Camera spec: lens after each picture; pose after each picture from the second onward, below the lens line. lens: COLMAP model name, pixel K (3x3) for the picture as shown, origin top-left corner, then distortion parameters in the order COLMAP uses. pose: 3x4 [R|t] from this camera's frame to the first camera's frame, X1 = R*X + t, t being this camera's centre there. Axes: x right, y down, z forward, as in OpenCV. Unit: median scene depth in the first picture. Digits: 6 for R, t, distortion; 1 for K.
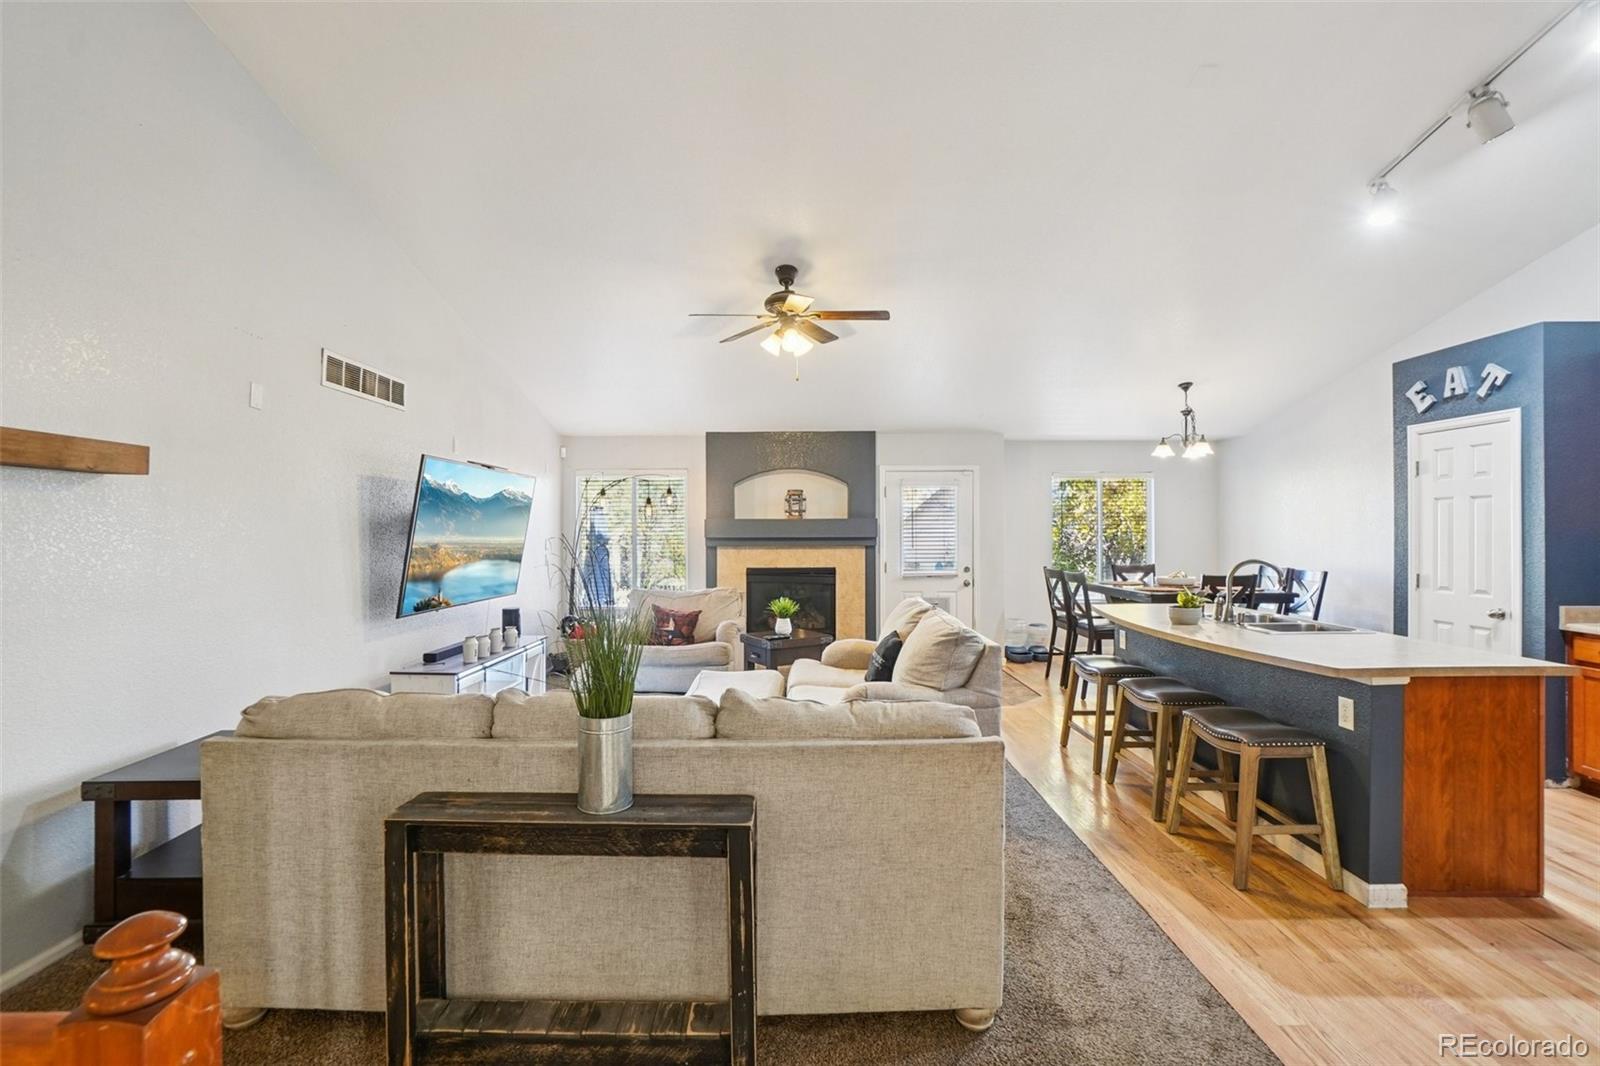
lens RADIAL K [[705.4, 0, 794.0], [0, 705.4, 526.4], [0, 0, 1]] dist [-0.032642, 0.009076]
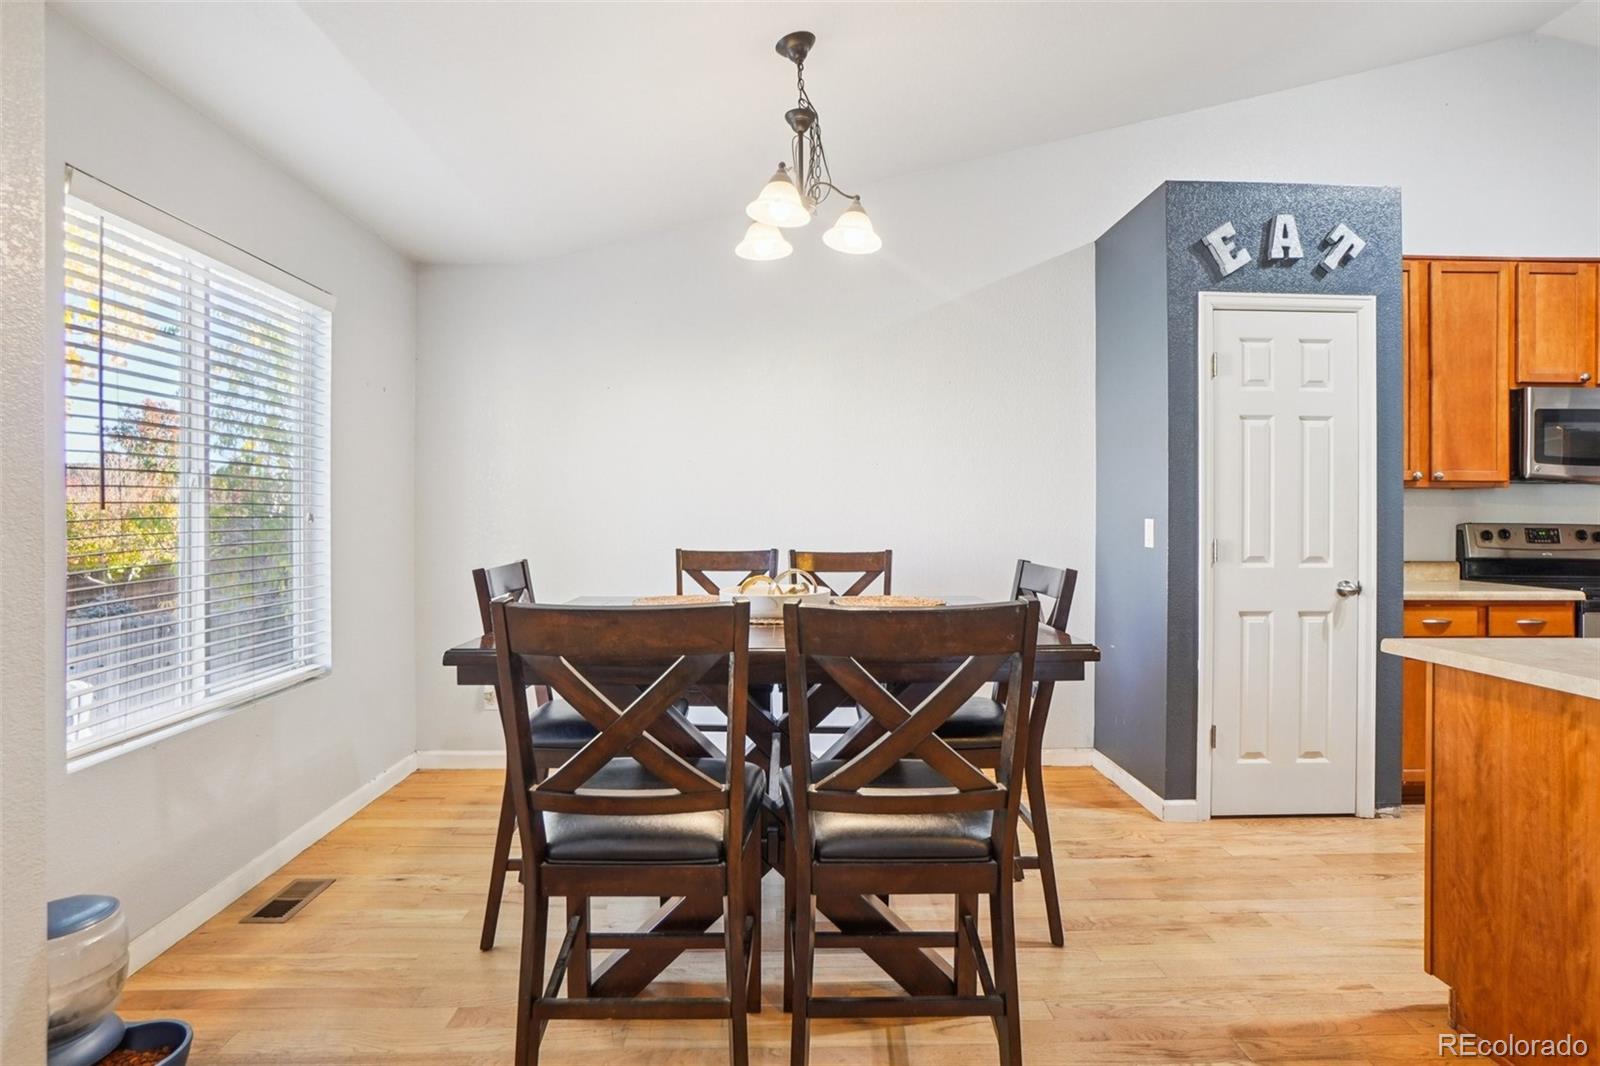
lens RADIAL K [[793.8, 0, 784.8], [0, 793.8, 519.4], [0, 0, 1]] dist [-0.026601, 0.007472]
pose [[-0.026294, -0.002654, 0.999651, 0.223061], [-0.005423, 0.999982, 0.002512, 0.051541], [-0.999640, -0.005355, -0.026308, 1.399371]]
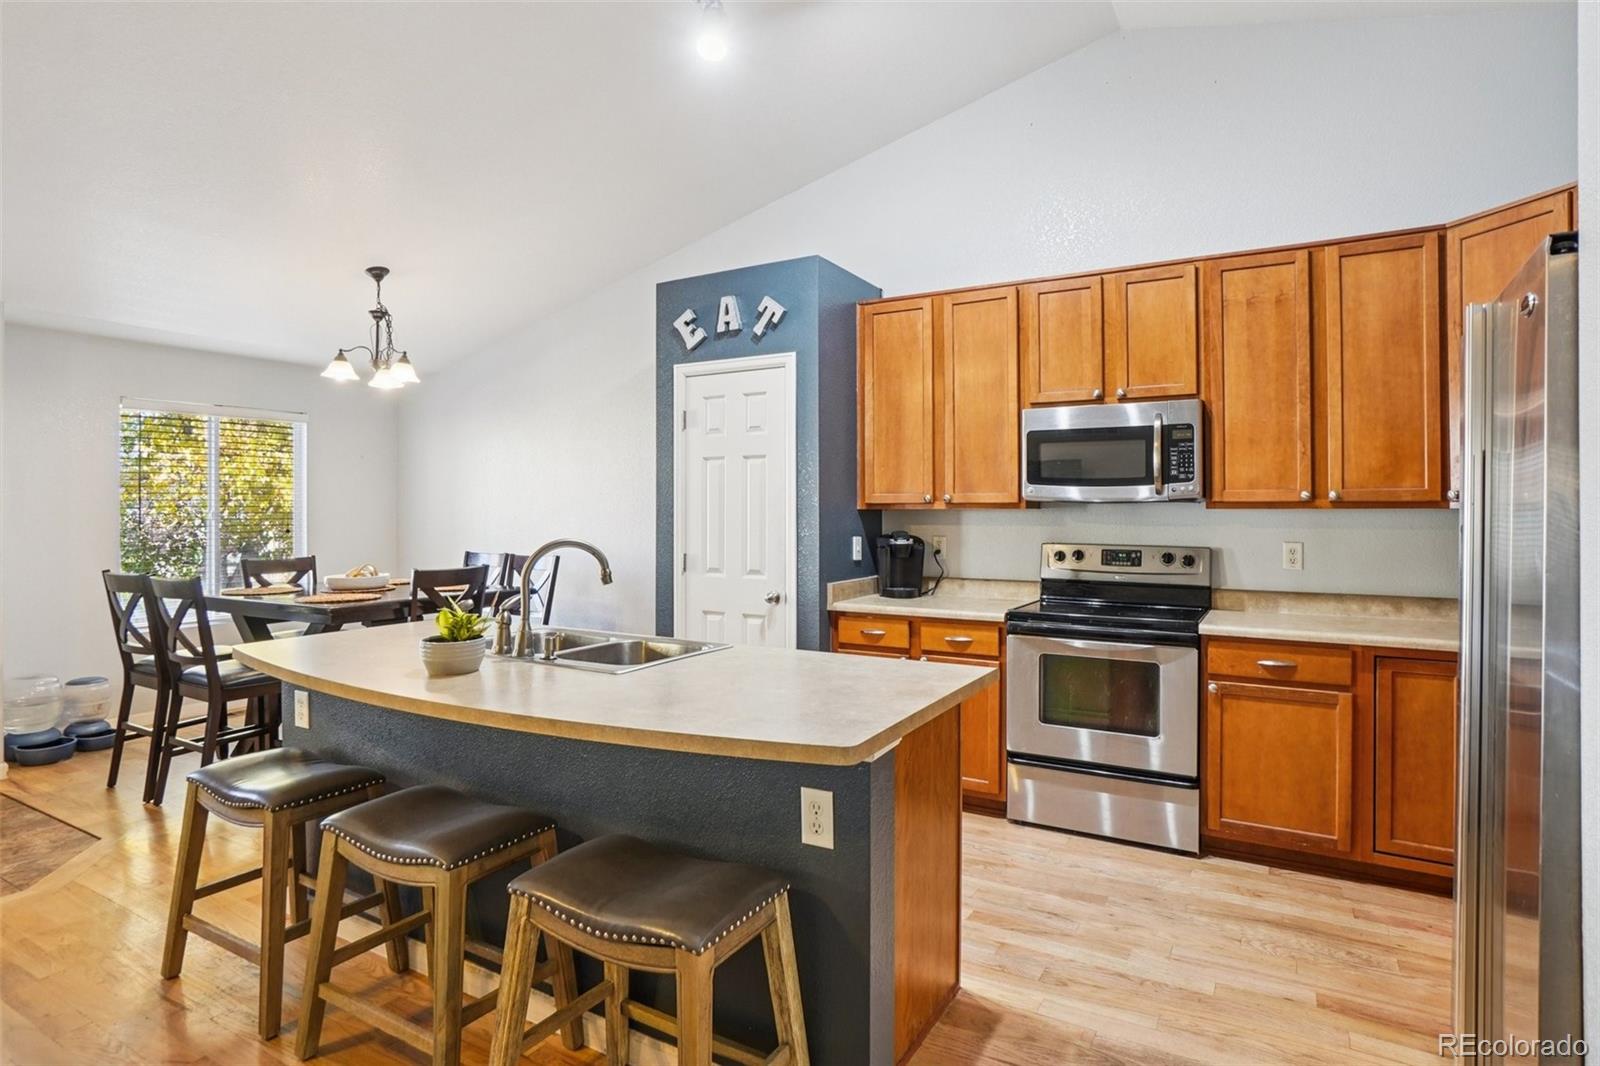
lens RADIAL K [[841.2, 0, 784.8], [0, 841.2, 506.8], [0, 0, 1]] dist [-0.027291, 0.011834]
pose [[0.506783, 0.004223, 0.862063, 0.134811], [-0.002035, 0.999991, -0.003702, 0.018736], [-0.862071, 0.000121, 0.506787, 0.417578]]
